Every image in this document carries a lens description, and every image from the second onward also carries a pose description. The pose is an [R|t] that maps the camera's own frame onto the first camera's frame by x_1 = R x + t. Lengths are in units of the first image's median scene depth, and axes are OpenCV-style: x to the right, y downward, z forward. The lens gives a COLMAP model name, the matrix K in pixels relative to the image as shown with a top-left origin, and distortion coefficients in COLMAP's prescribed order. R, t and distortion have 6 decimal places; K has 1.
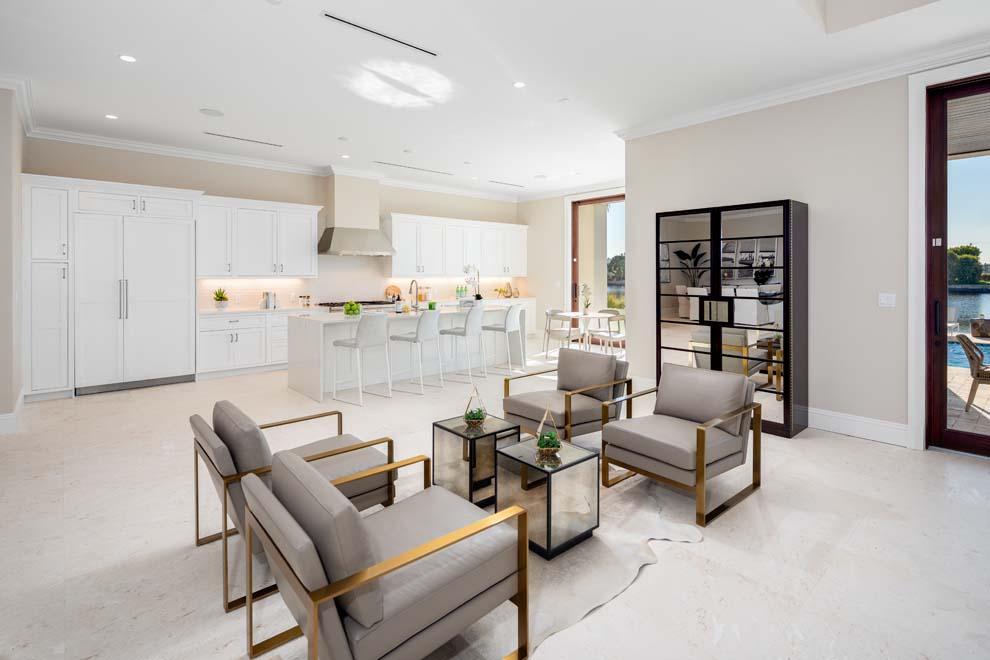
lens RADIAL K [[481.1, 0, 492.8], [0, 481.1, 284.6], [0, 0, 1]] dist [-0.000258, -0.000541]
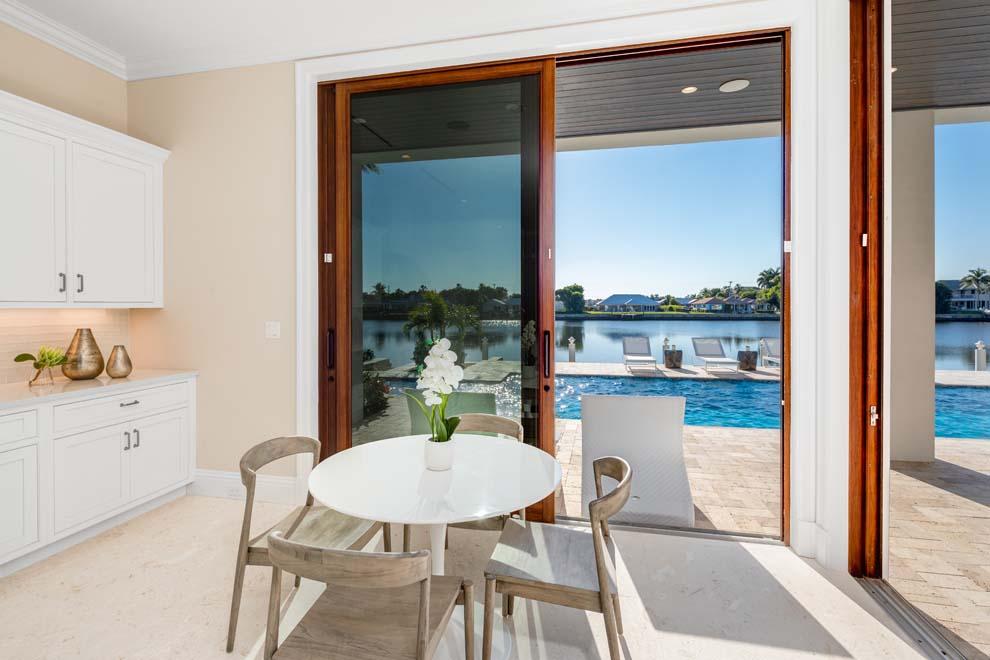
lens RADIAL K [[467.6, 0, 483.9], [0, 467.6, 308.8], [0, 0, 1]] dist [-0.000293, -0.000107]
pose [[0.808828, -0.004505, 0.588028, 0.081225], [0.014730, 0.999812, -0.012601, -0.011331], [-0.587861, 0.018854, 0.808742, 0.839577]]
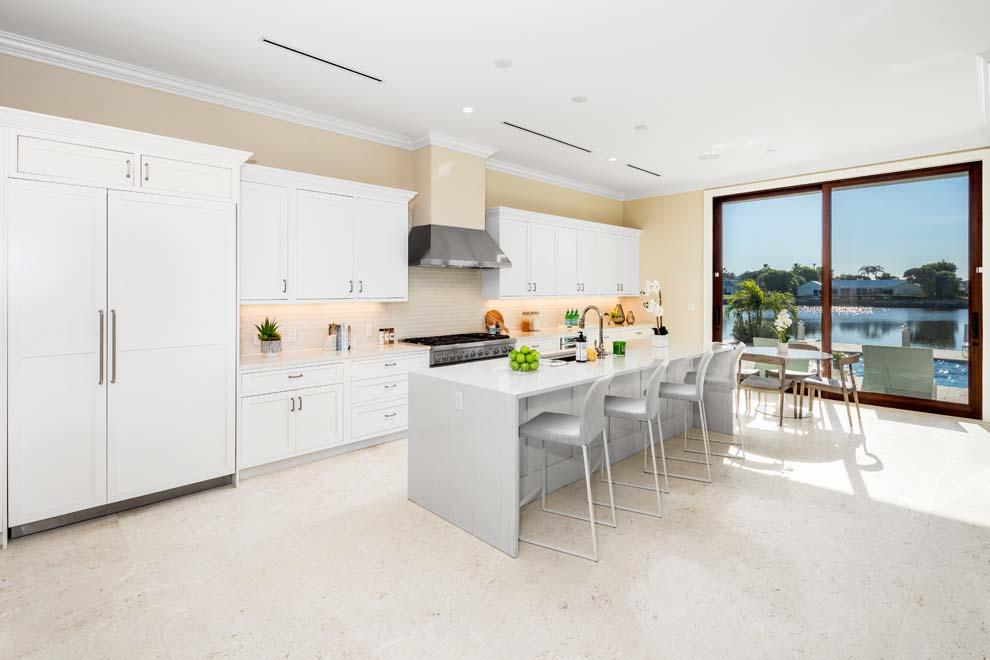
lens RADIAL K [[481.1, 0, 491.5], [0, 481.1, 287.5], [0, 0, 1]] dist [-0.000258, -0.000541]
pose [[0.998244, -0.000655, 0.059234, -0.286450], [0.002210, 0.999655, -0.026179, -0.014762], [-0.059197, 0.026264, 0.997901, 0.335916]]
